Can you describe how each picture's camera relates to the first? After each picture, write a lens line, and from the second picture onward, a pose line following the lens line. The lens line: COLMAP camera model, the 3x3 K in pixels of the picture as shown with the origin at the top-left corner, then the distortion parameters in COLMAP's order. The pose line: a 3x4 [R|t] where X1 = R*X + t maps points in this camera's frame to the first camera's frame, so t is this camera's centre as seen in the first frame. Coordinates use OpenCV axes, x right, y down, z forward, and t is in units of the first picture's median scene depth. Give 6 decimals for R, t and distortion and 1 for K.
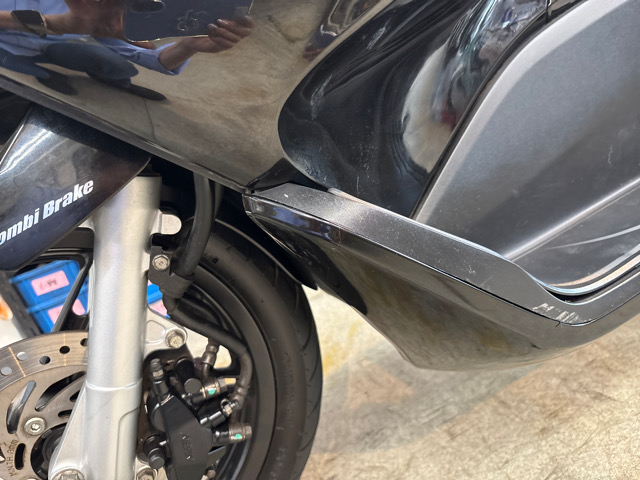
lens RADIAL K [[489.6, 0, 317.5], [0, 489.6, 241.4], [0, 0, 1]] dist [0.030095, -0.039365]
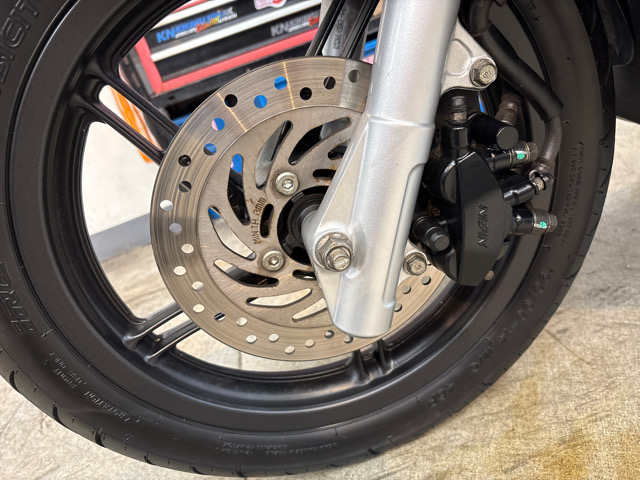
lens RADIAL K [[489.6, 0, 320.1], [0, 489.6, 237.2], [0, 0, 1]] dist [0.030095, -0.039365]
pose [[0.978640, 0.085074, -0.187152, -0.364321], [-0.050076, 0.981585, 0.184347, 0.309952], [0.199388, -0.171037, 0.964879, 0.235525]]
